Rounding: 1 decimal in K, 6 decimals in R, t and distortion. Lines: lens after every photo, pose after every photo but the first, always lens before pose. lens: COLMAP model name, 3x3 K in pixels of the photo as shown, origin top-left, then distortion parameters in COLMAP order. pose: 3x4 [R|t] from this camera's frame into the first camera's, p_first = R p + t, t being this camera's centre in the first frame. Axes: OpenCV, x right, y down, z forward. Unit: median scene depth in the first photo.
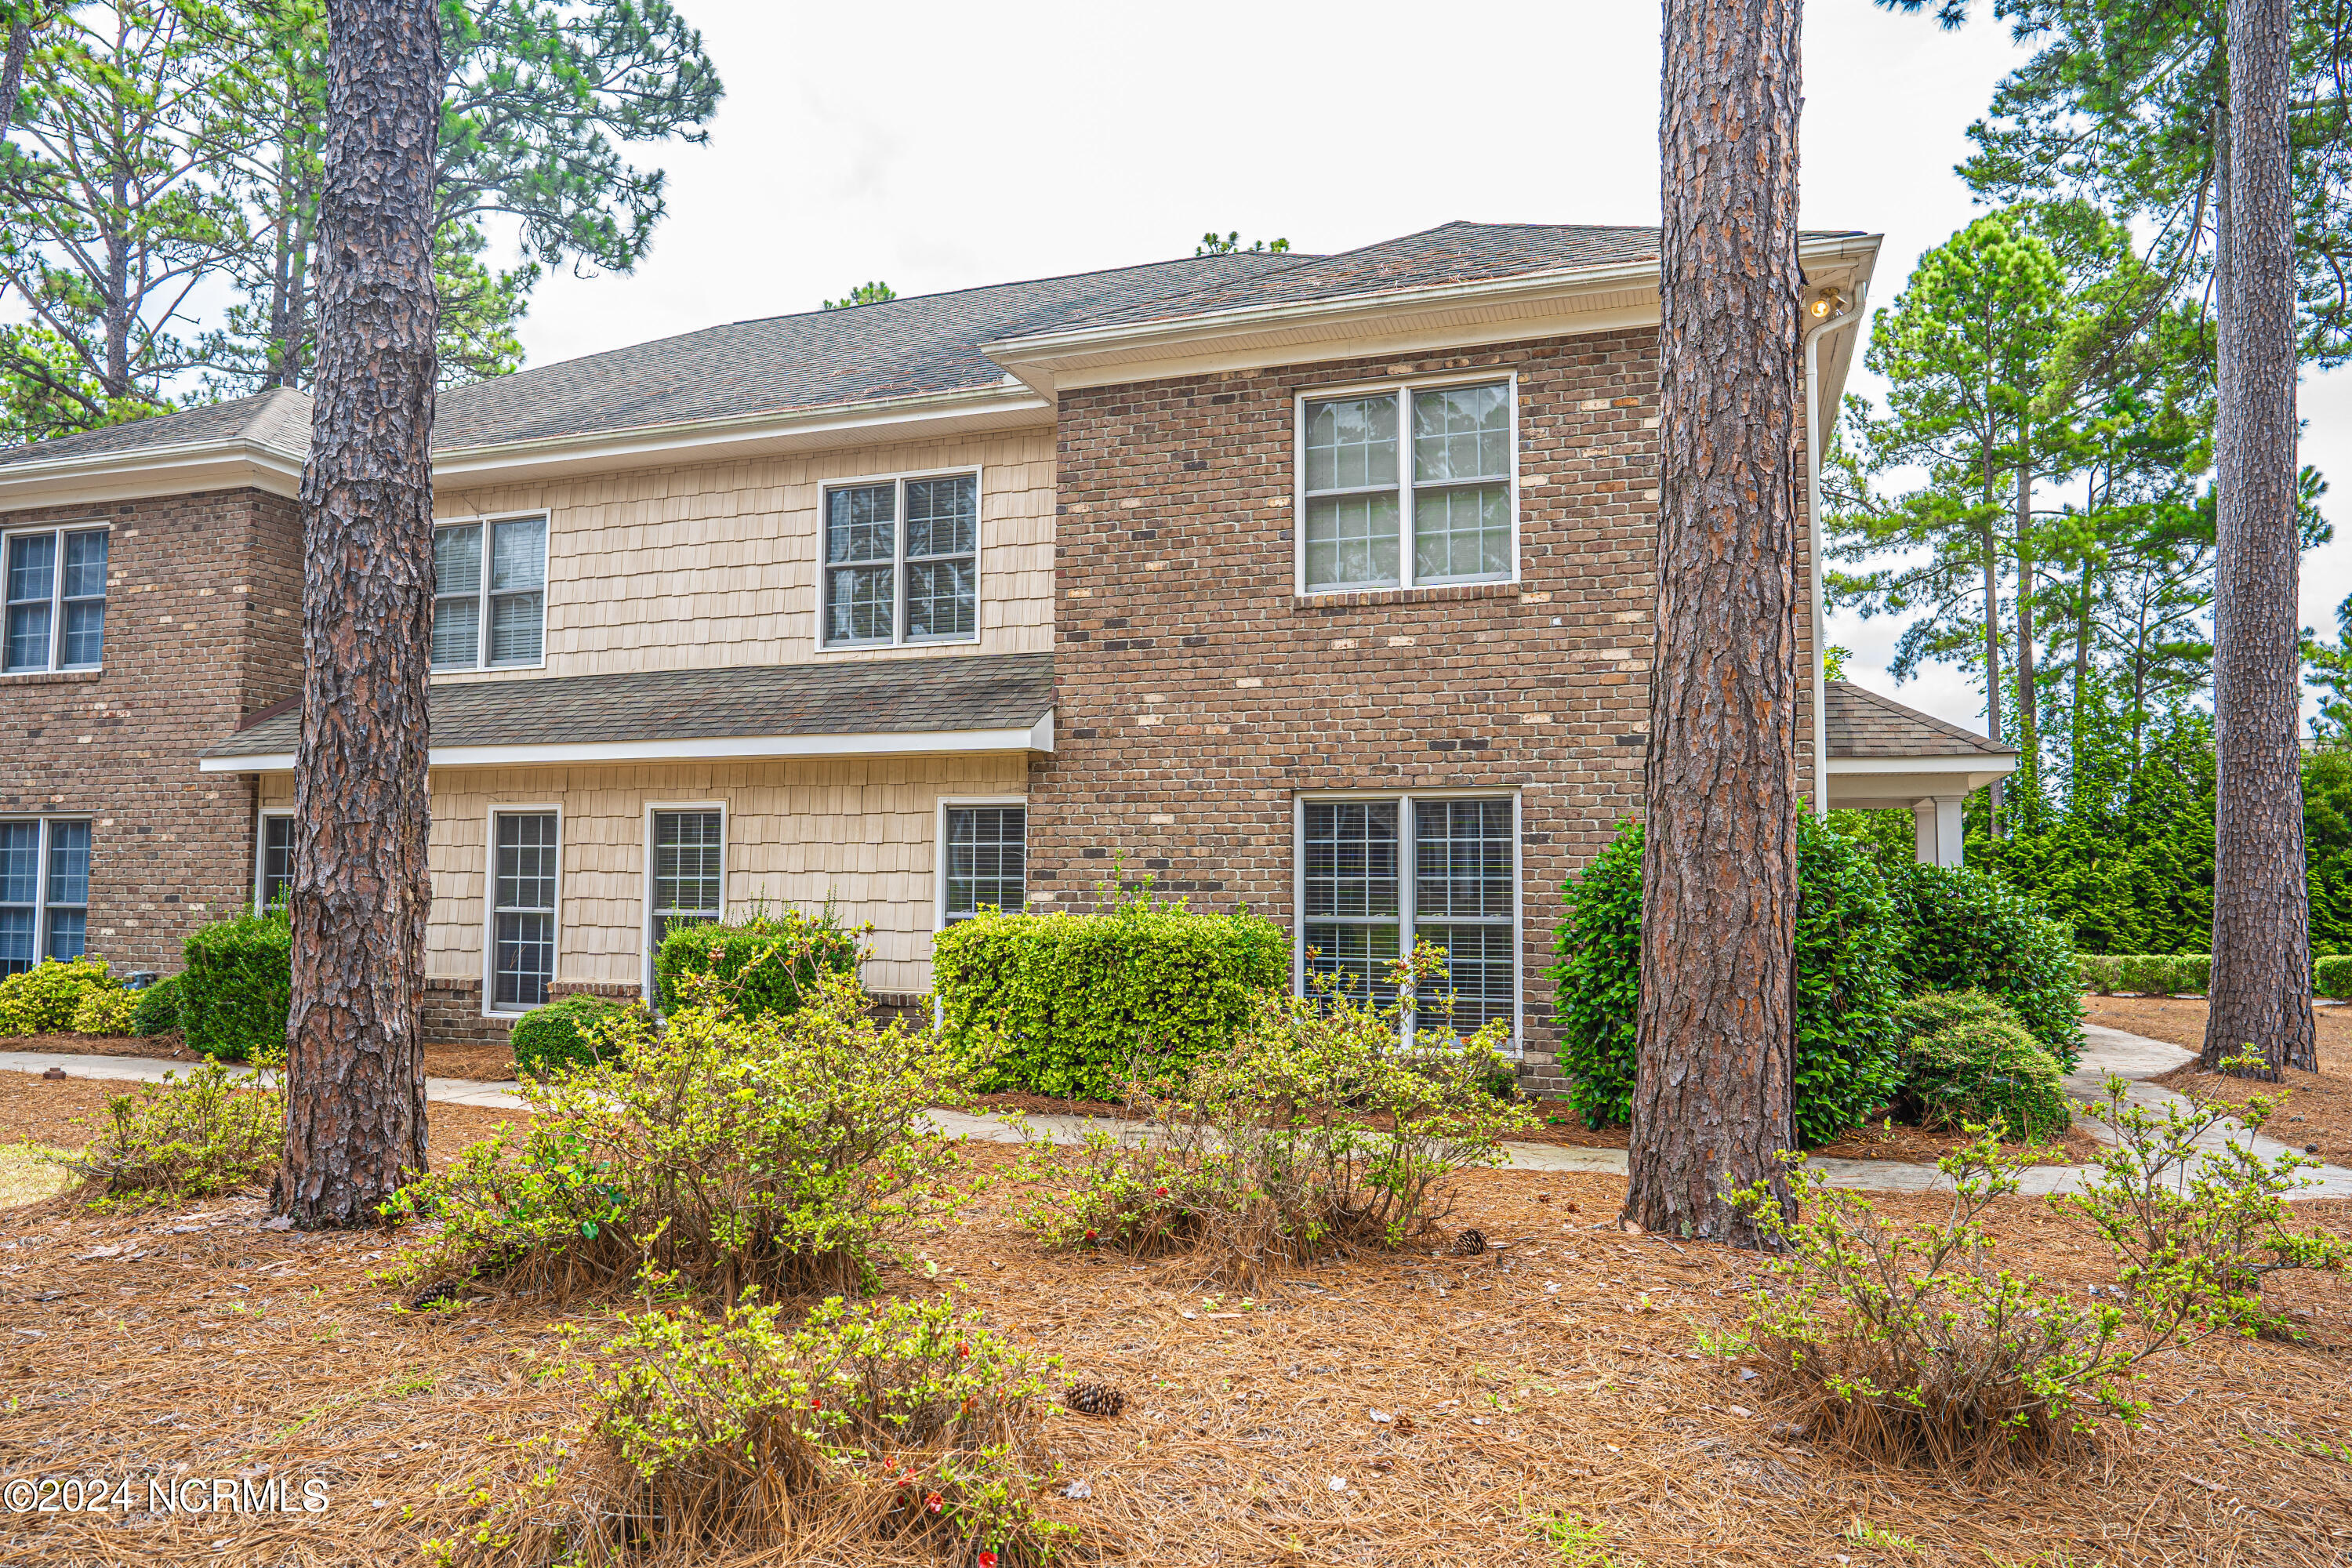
lens RADIAL K [[1573.3, 0, 1178.5], [0, 1573.3, 789.7], [0, 0, 1]] dist [-0.038061, 0.038535]
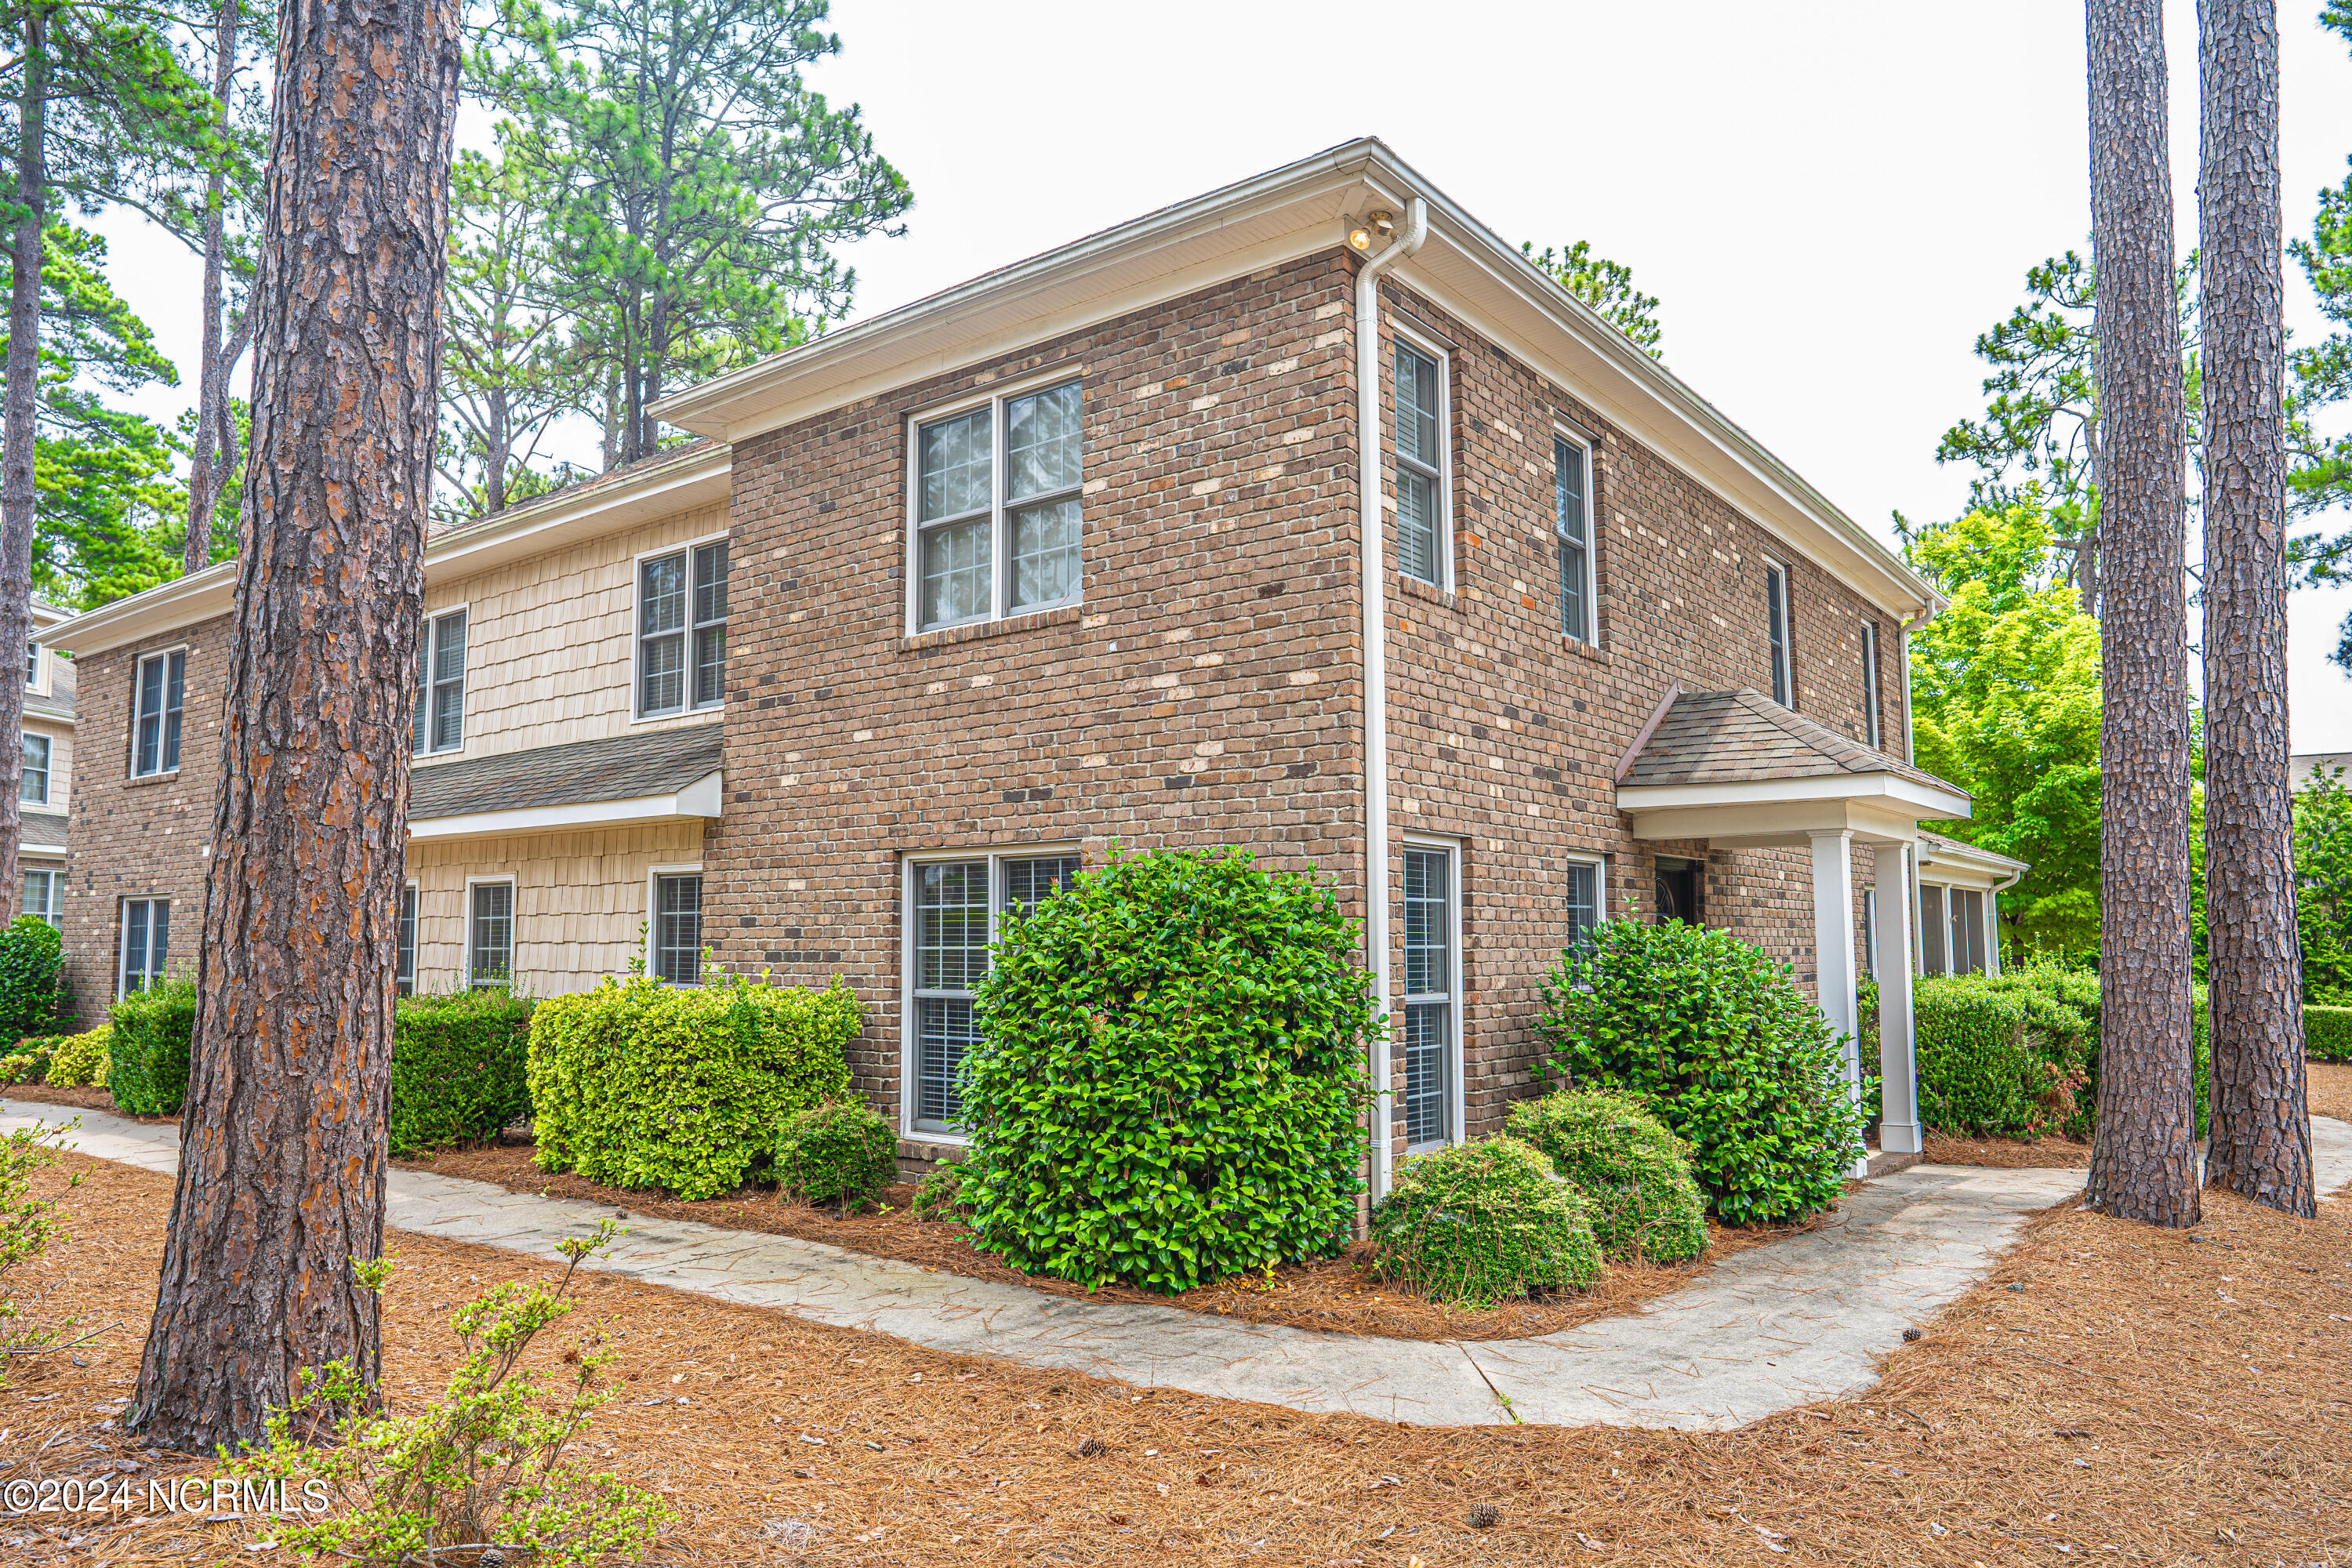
lens RADIAL K [[1573.3, 0, 1178.2], [0, 1573.3, 788.8], [0, 0, 1]] dist [-0.038061, 0.038535]
pose [[0.945974, -0.041118, -0.321625, 0.507101], [0.031341, 0.998877, -0.035519, 0.001632], [0.322724, 0.023520, 0.946201, 0.185648]]
